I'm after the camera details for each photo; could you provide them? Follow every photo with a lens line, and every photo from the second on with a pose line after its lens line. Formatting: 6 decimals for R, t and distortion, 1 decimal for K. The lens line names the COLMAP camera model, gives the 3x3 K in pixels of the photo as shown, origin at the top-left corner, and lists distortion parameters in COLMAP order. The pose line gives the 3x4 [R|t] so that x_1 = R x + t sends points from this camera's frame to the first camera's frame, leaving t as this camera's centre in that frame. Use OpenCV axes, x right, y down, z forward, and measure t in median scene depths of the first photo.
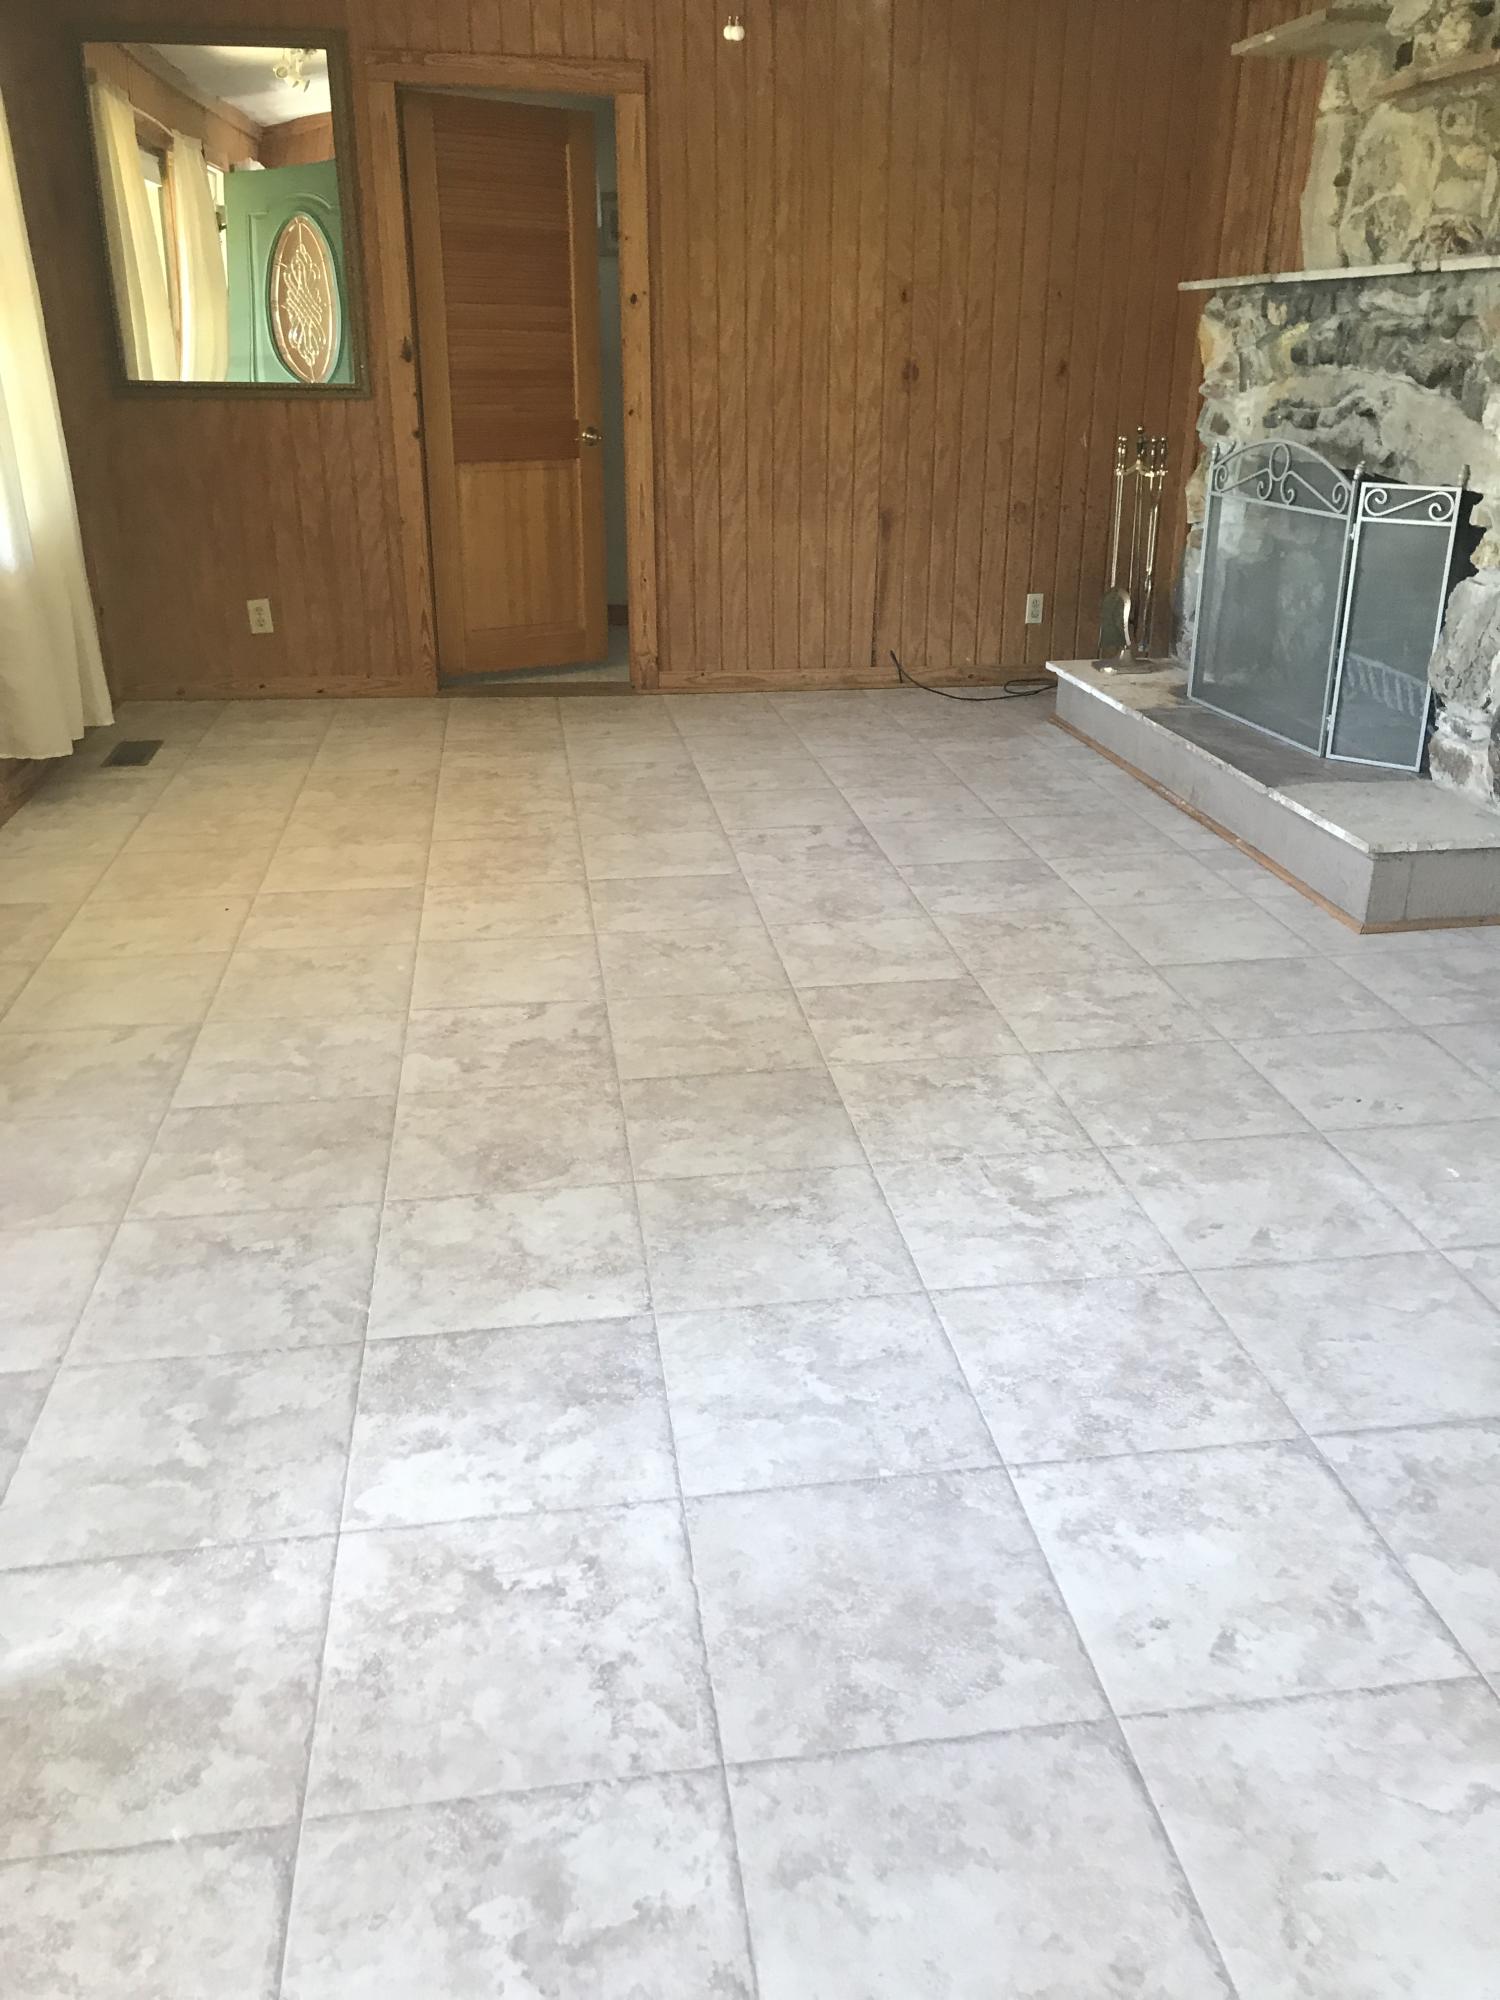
lens RADIAL K [[1609.2, 0, 750.0], [0, 1609.2, 1000.0], [0, 0, 1]] dist [-0.000882, 0.002566]
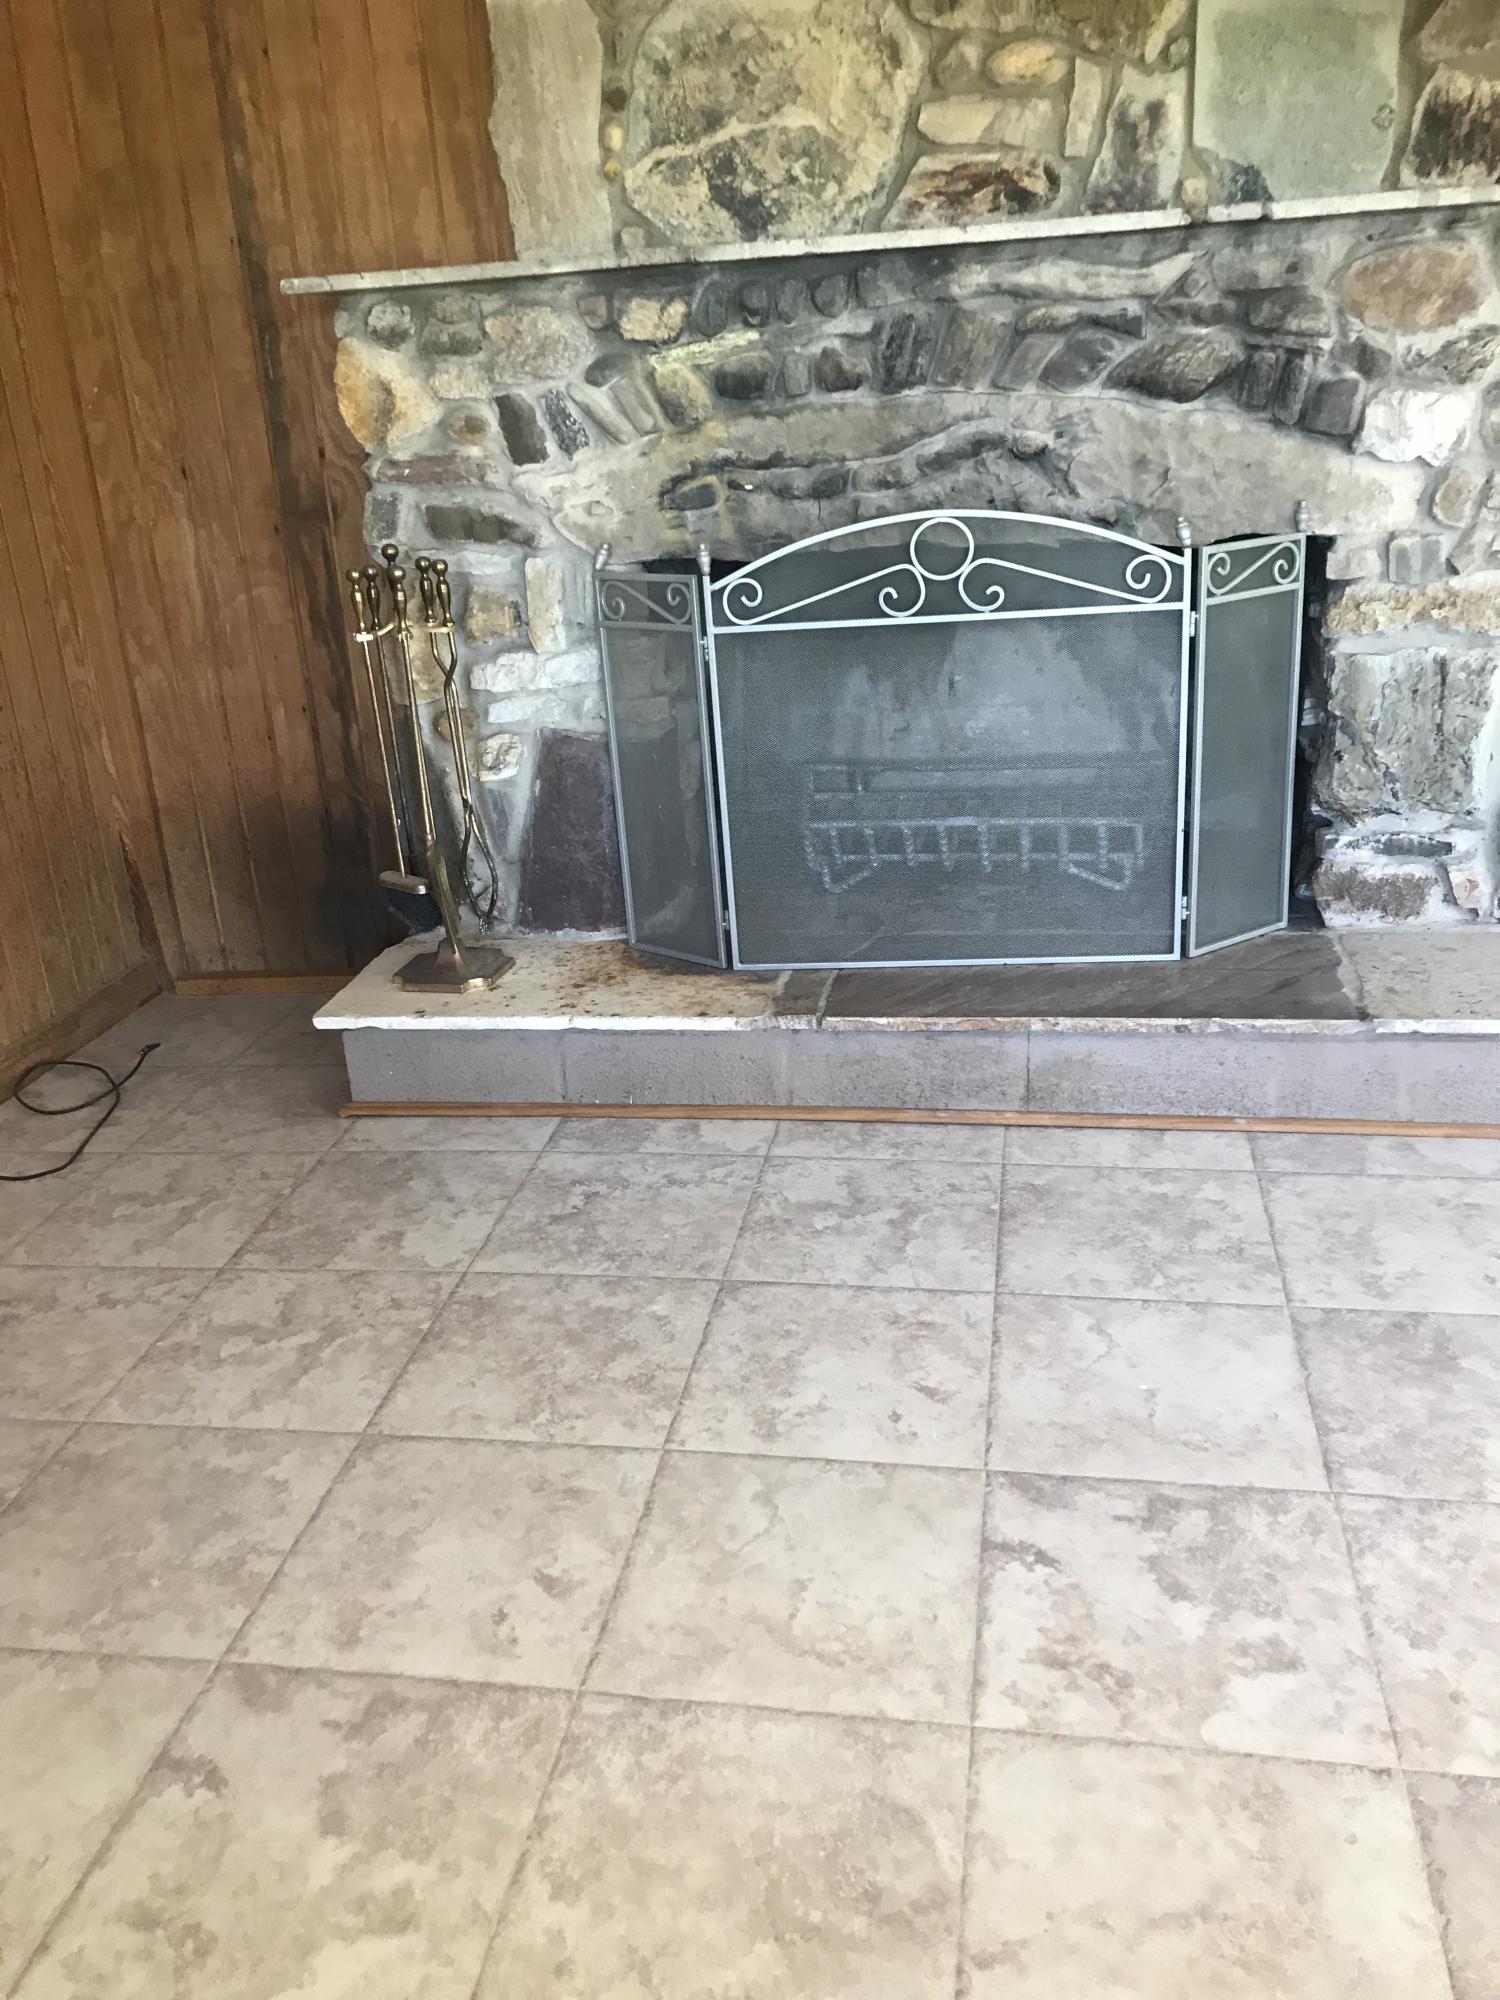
lens RADIAL K [[1635.4, 0, 750.0], [0, 1635.4, 1000.0], [0, 0, 1]] dist [0.011624, -0.001206]
pose [[0.309388, -0.357760, 0.881071, -0.296078], [0.415664, 0.884208, 0.213073, -0.350170], [-0.855279, 0.300307, 0.422272, 0.866612]]
